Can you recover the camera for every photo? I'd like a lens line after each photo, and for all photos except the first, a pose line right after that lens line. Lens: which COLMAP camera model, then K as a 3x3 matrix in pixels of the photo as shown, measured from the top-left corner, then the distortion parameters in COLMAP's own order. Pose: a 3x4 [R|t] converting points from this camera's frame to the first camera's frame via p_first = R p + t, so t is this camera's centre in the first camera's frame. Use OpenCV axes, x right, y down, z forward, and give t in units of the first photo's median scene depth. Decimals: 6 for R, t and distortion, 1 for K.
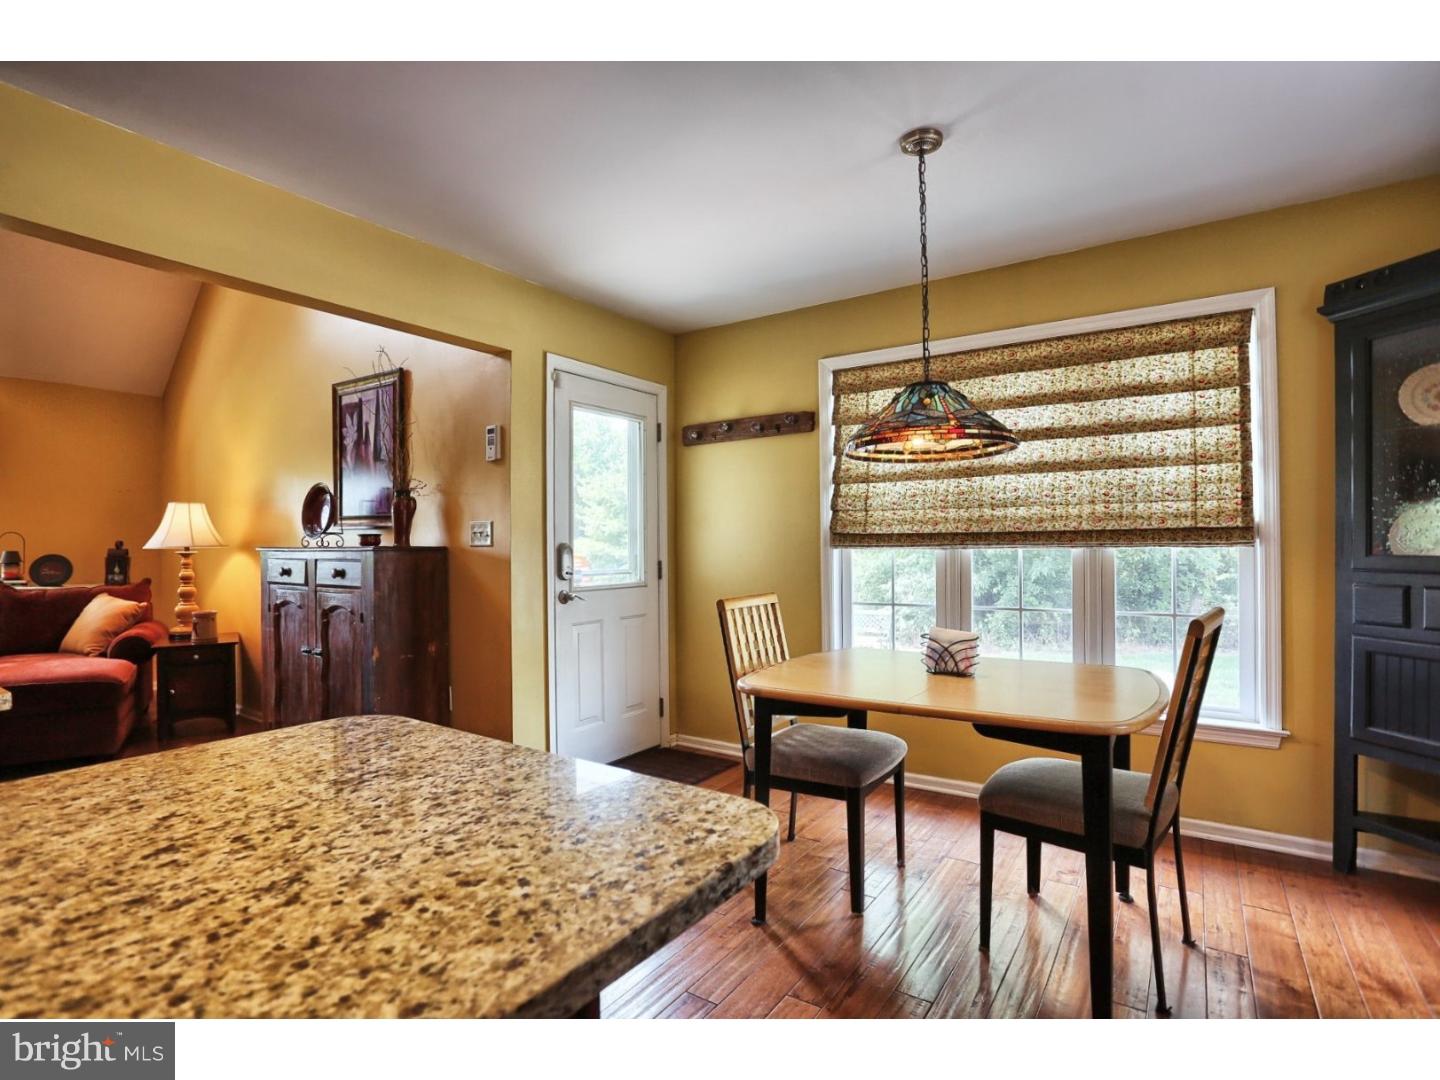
lens RADIAL K [[703.7, 0, 713.2], [0, 703.7, 534.7], [0, 0, 1]] dist [-0.073336, 0.031189]
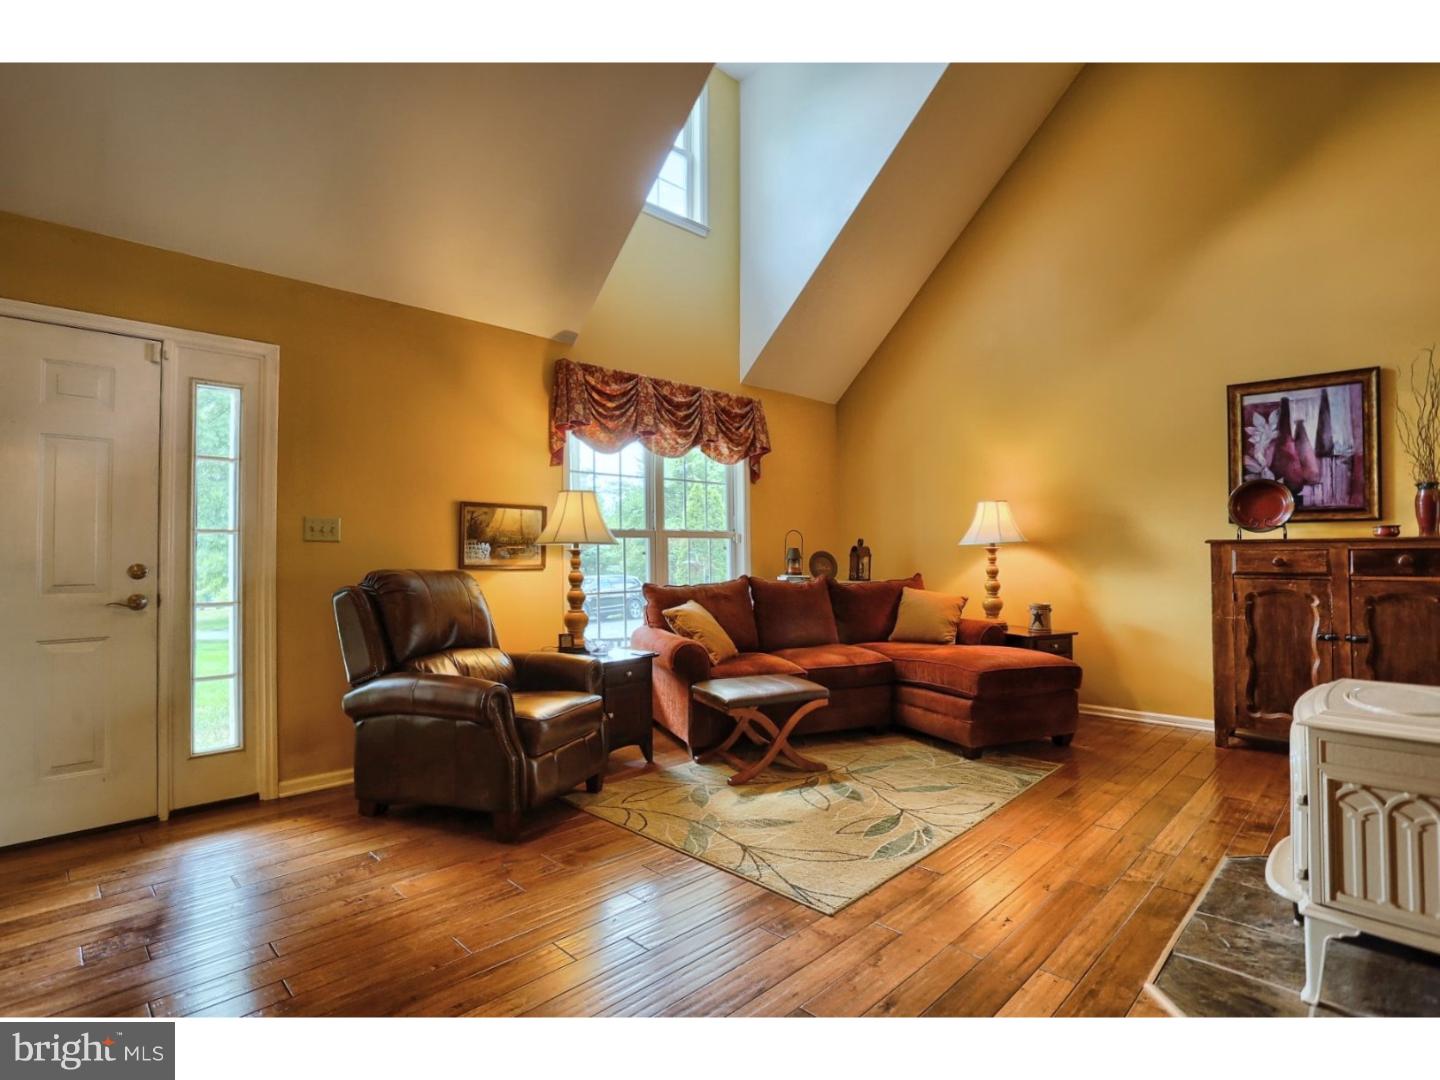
lens RADIAL K [[703.7, 0, 713.2], [0, 703.7, 534.7], [0, 0, 1]] dist [-0.073336, 0.031189]
pose [[0.979325, -0.004362, -0.202246, -1.042047], [0.002177, 0.999937, -0.011023, 0.016853], [0.202281, 0.010355, 0.979273, -0.156404]]
